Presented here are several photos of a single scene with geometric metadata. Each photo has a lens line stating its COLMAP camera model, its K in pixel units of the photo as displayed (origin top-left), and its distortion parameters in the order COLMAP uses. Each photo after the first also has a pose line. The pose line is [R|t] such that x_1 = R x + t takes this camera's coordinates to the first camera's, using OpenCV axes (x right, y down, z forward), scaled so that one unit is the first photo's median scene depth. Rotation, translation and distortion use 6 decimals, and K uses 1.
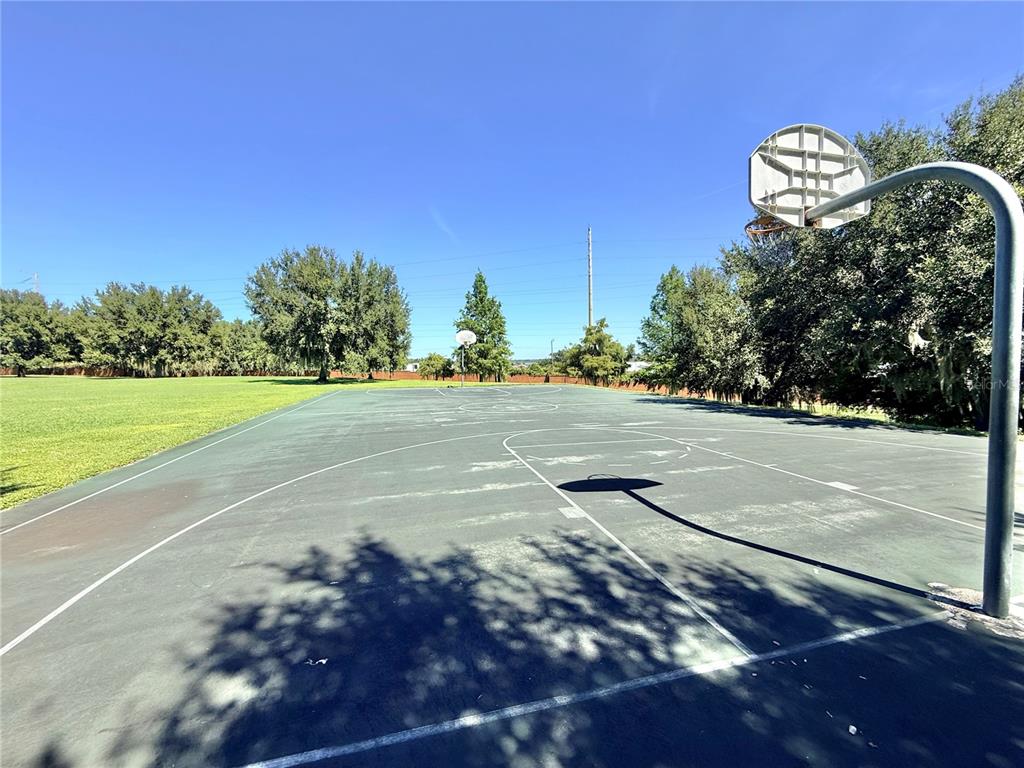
lens RADIAL K [[411.3, 0, 511.3], [0, 411.3, 388.1], [0, 0, 1]] dist [-0.010719, -0.000265]
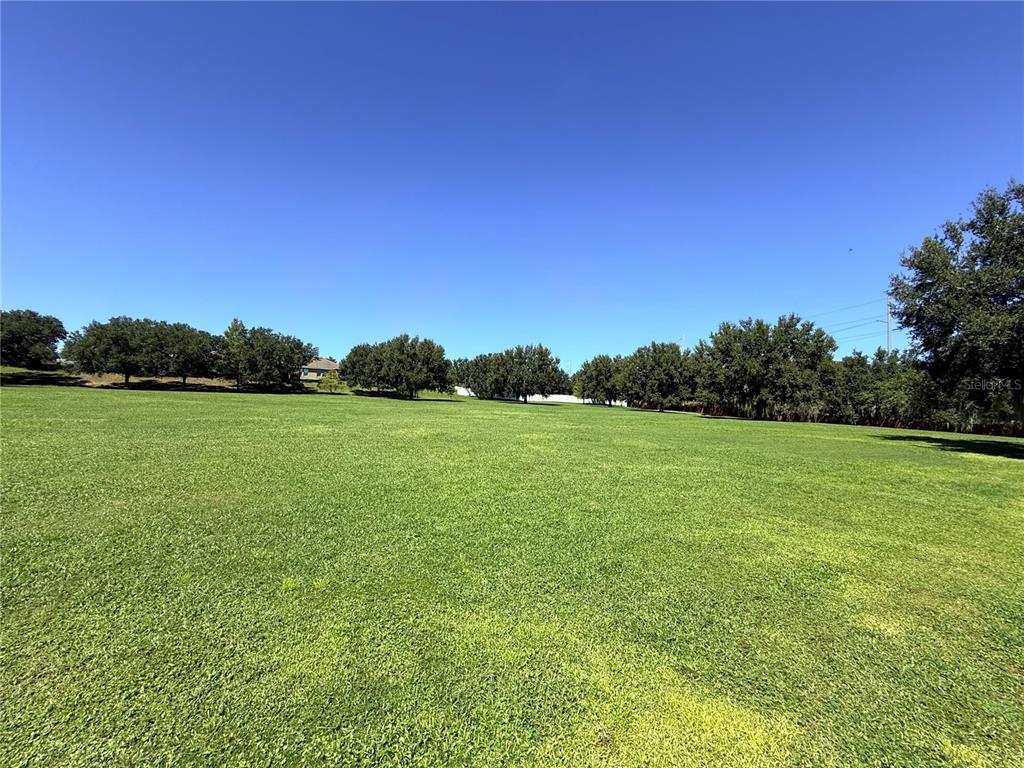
lens RADIAL K [[411.3, 0, 510.9], [0, 411.3, 389.4], [0, 0, 1]] dist [-0.010719, -0.000265]
pose [[0.302300, -0.004533, -0.953202, -0.165292], [-0.093238, 0.995053, -0.034302, -0.010918], [0.948642, 0.099244, 0.300382, 0.201157]]
